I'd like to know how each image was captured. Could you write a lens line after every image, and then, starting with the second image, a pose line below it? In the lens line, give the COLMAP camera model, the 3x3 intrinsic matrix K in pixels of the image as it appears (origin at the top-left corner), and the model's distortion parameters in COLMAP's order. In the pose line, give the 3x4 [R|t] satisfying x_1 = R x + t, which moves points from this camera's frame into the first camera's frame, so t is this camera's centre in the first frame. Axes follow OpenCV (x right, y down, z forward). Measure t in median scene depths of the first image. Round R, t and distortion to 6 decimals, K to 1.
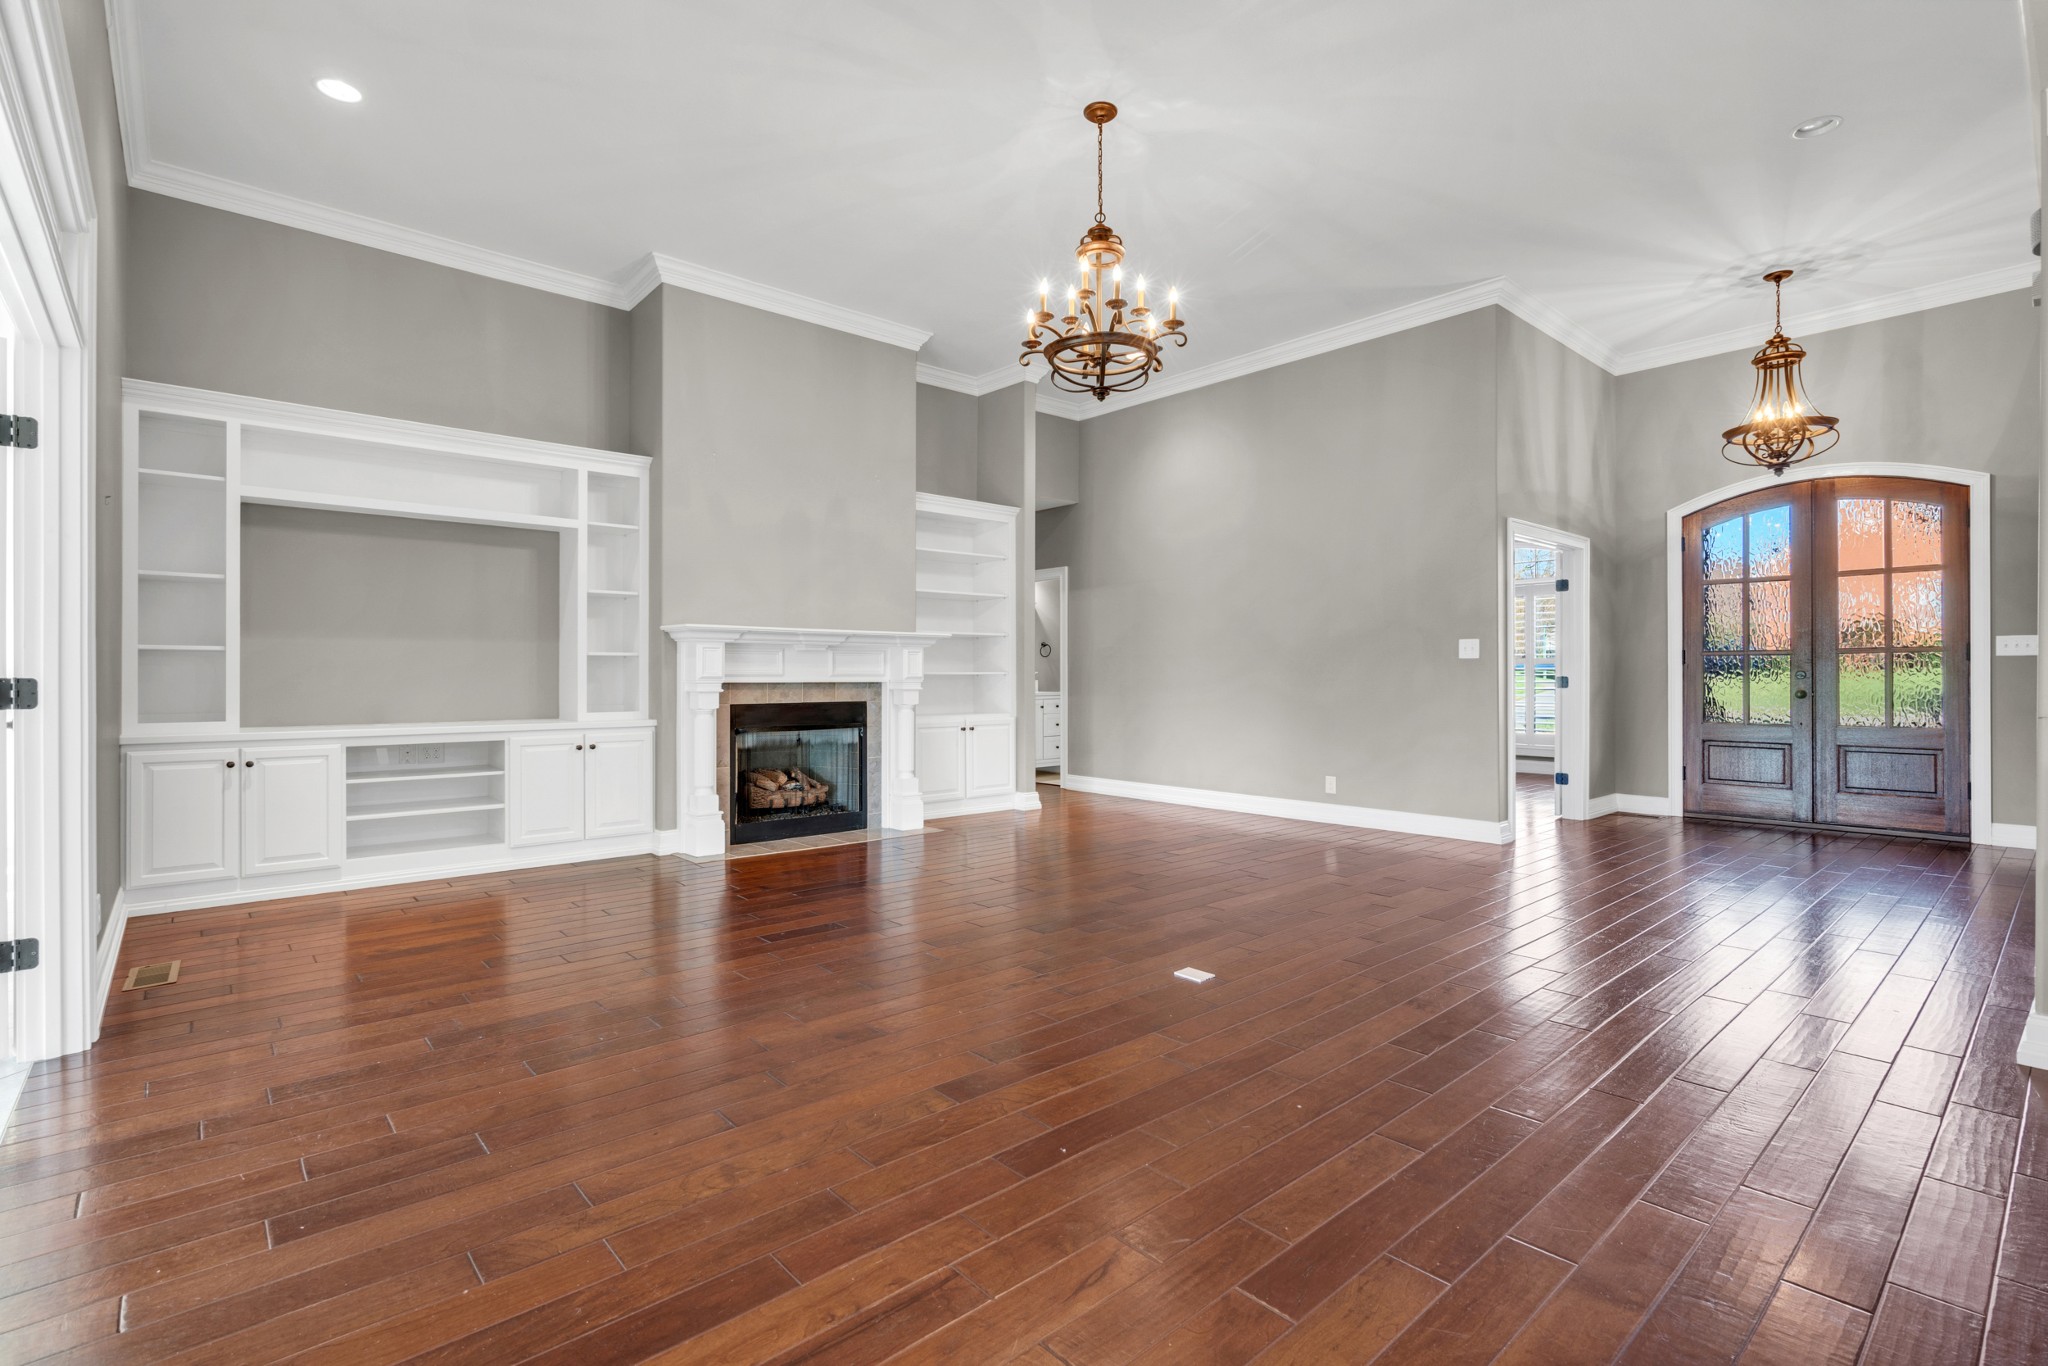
lens RADIAL K [[935.4, 0, 1028.1], [0, 935.4, 680.8], [0, 0, 1]] dist [-0.000177, 0.000122]
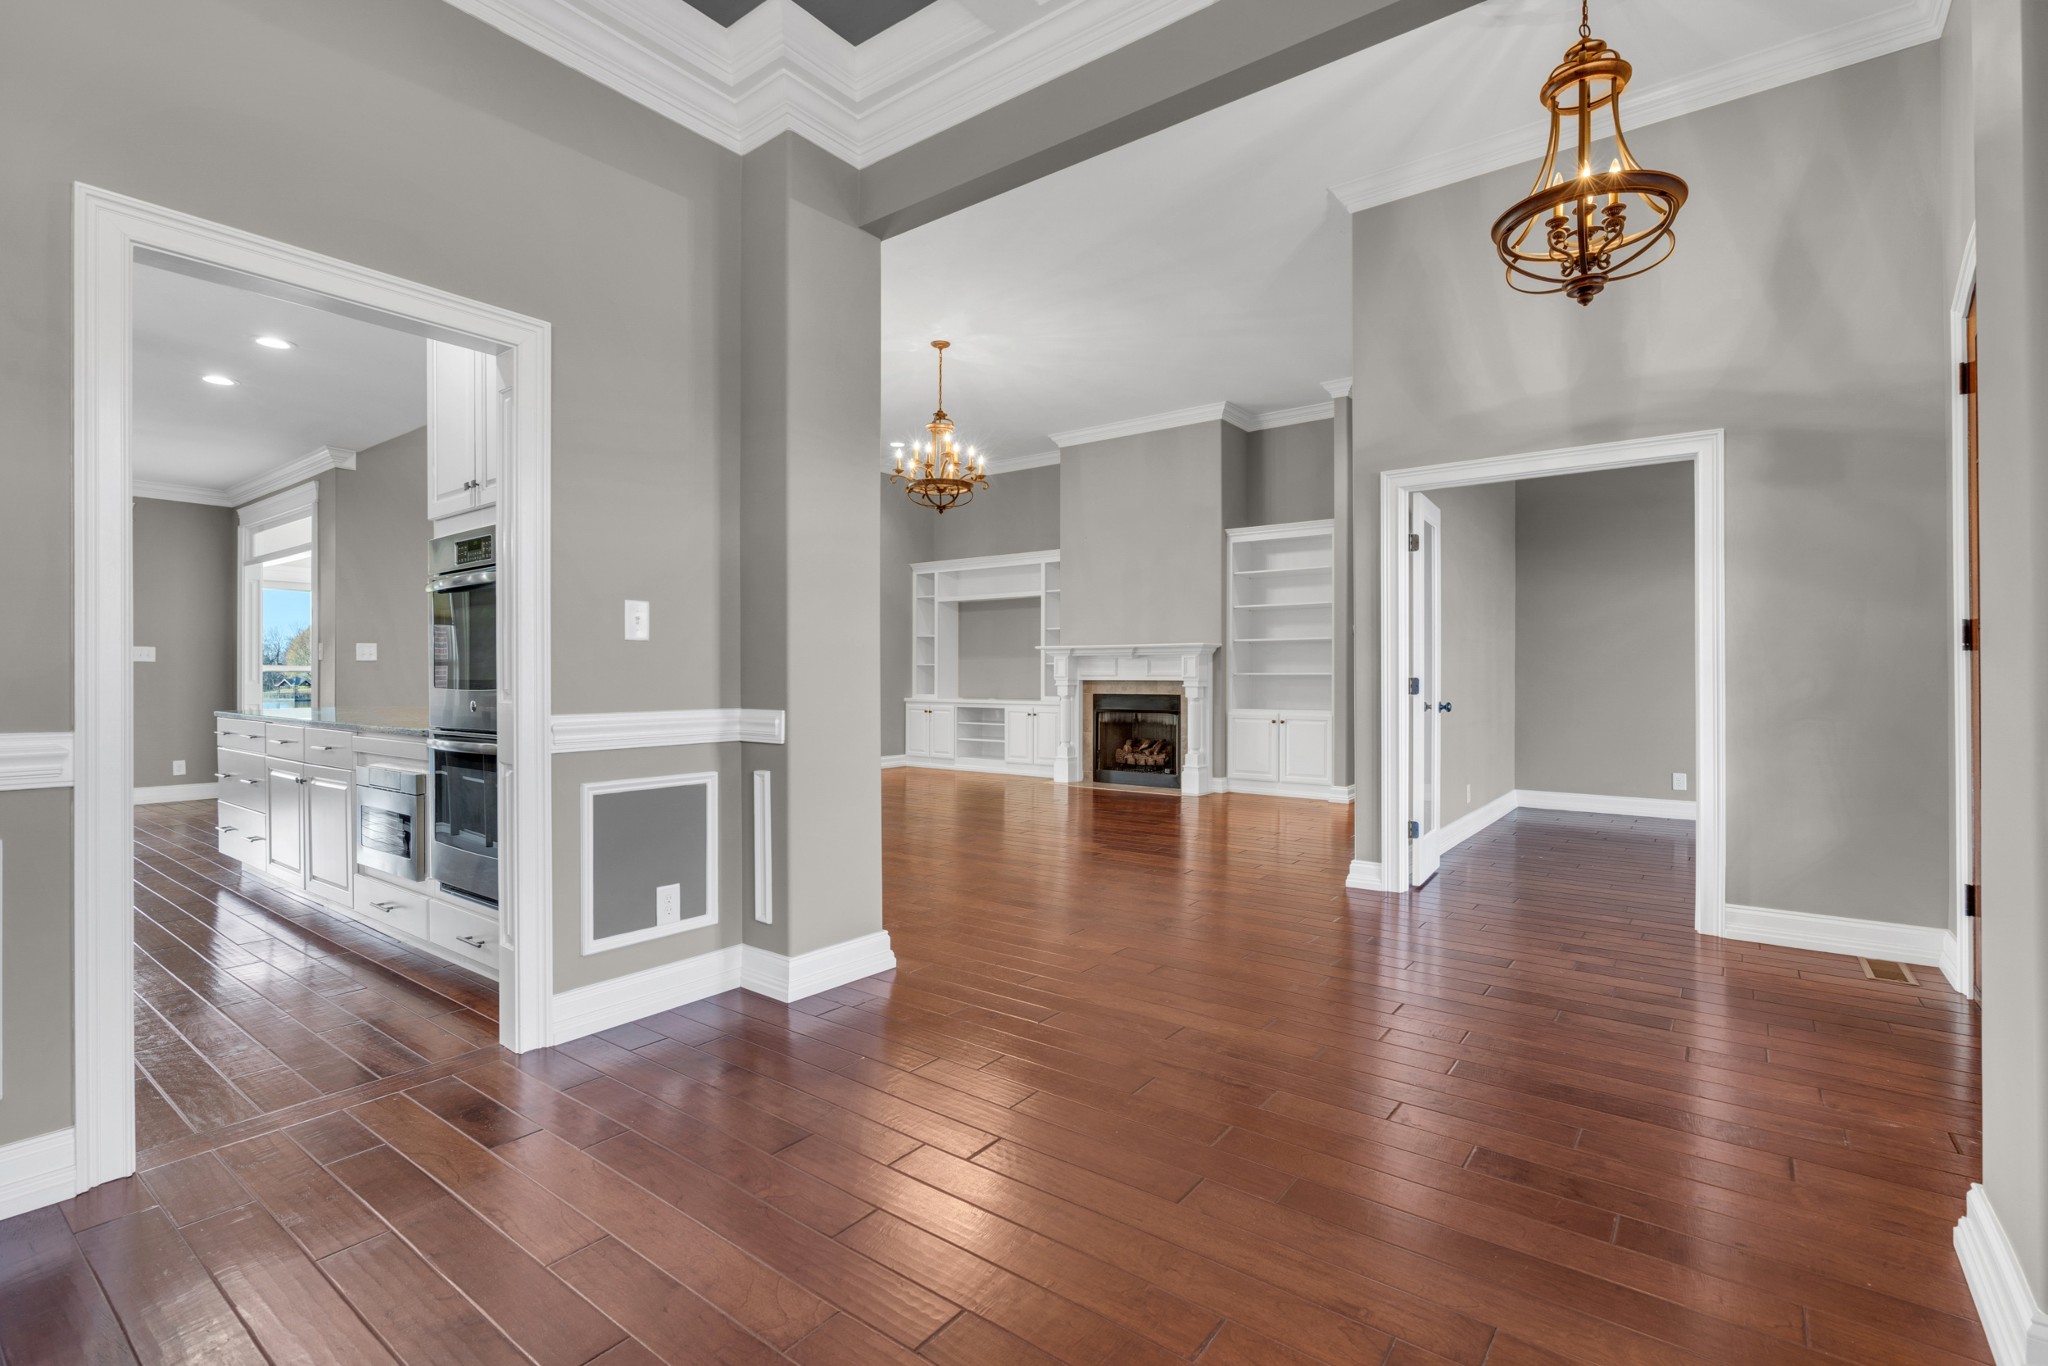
lens RADIAL K [[935.4, 0, 1028.1], [0, 935.4, 680.8], [0, 0, 1]] dist [-0.000177, 0.000122]
pose [[0.208895, 0.010507, -0.977882, 1.177140], [-0.000708, 0.999944, 0.010593, -0.013371], [0.977938, -0.001521, 0.208891, 0.537079]]
